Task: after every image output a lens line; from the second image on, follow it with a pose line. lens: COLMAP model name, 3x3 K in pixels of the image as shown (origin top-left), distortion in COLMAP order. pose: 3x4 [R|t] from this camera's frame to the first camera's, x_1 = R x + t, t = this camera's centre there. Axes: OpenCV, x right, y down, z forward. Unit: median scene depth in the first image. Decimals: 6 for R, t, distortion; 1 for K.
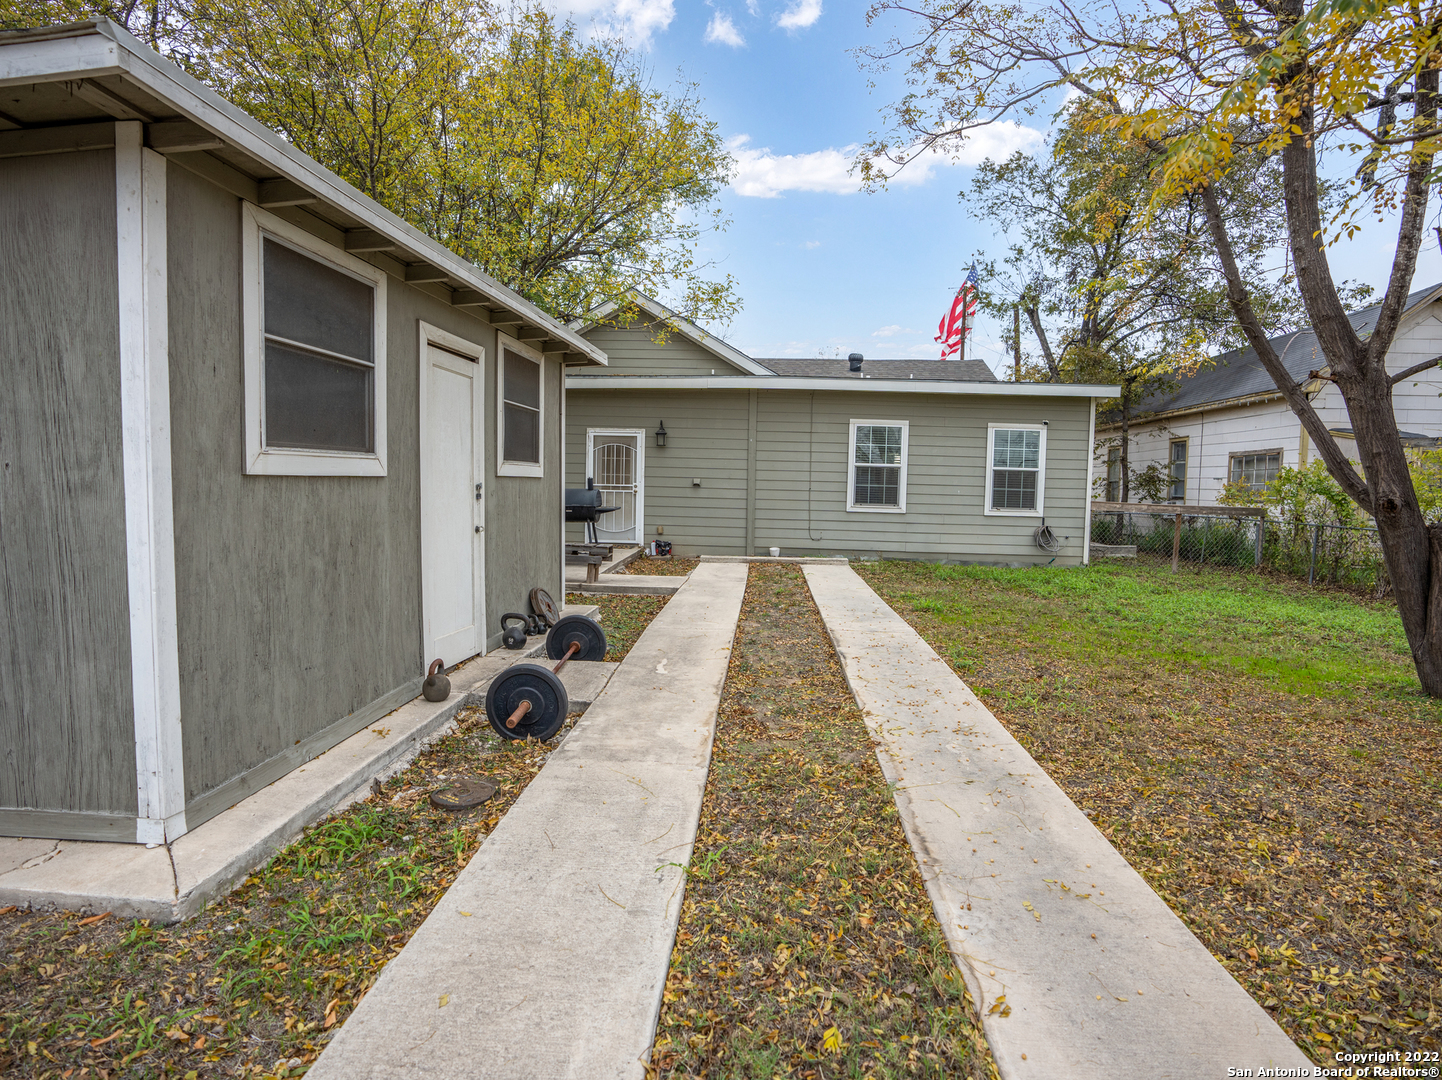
lens RADIAL K [[744.3, 0, 721.7], [0, 744.3, 529.9], [0, 0, 1]] dist [-0.001465, 0.000082]
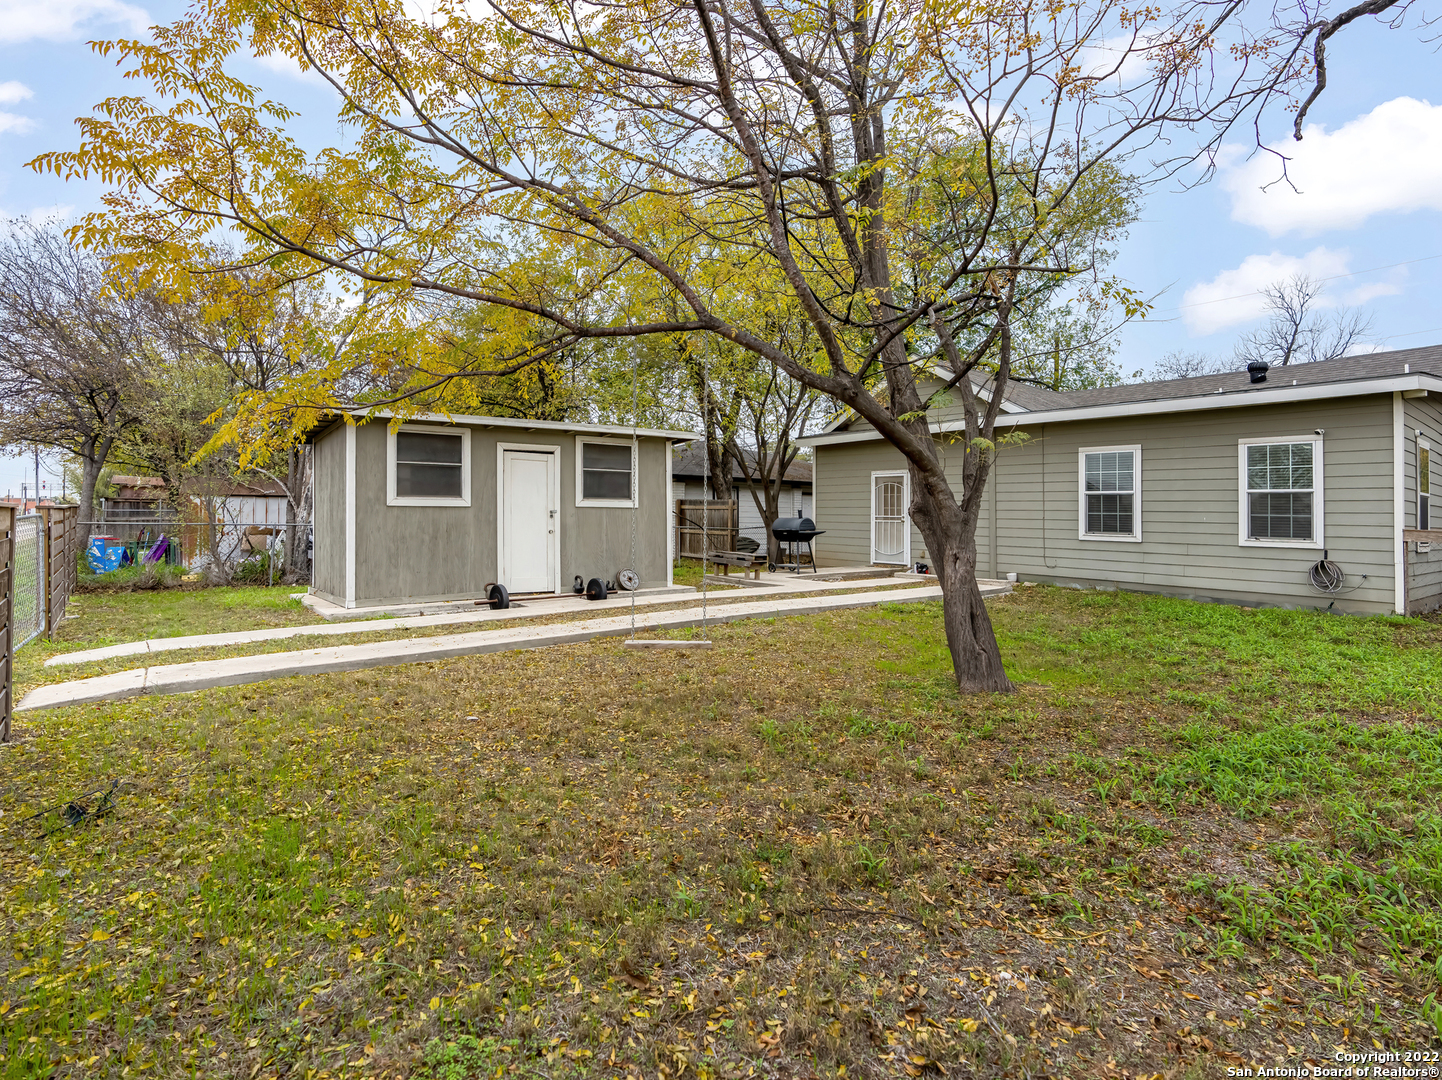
lens RADIAL K [[744.3, 0, 721.7], [0, 744.3, 529.9], [0, 0, 1]] dist [-0.001465, 0.000082]
pose [[0.674747, 0.001453, -0.738047, 0.586121], [-0.042115, 0.998444, -0.036537, 0.018668], [0.736846, 0.055736, 0.673759, -0.023609]]
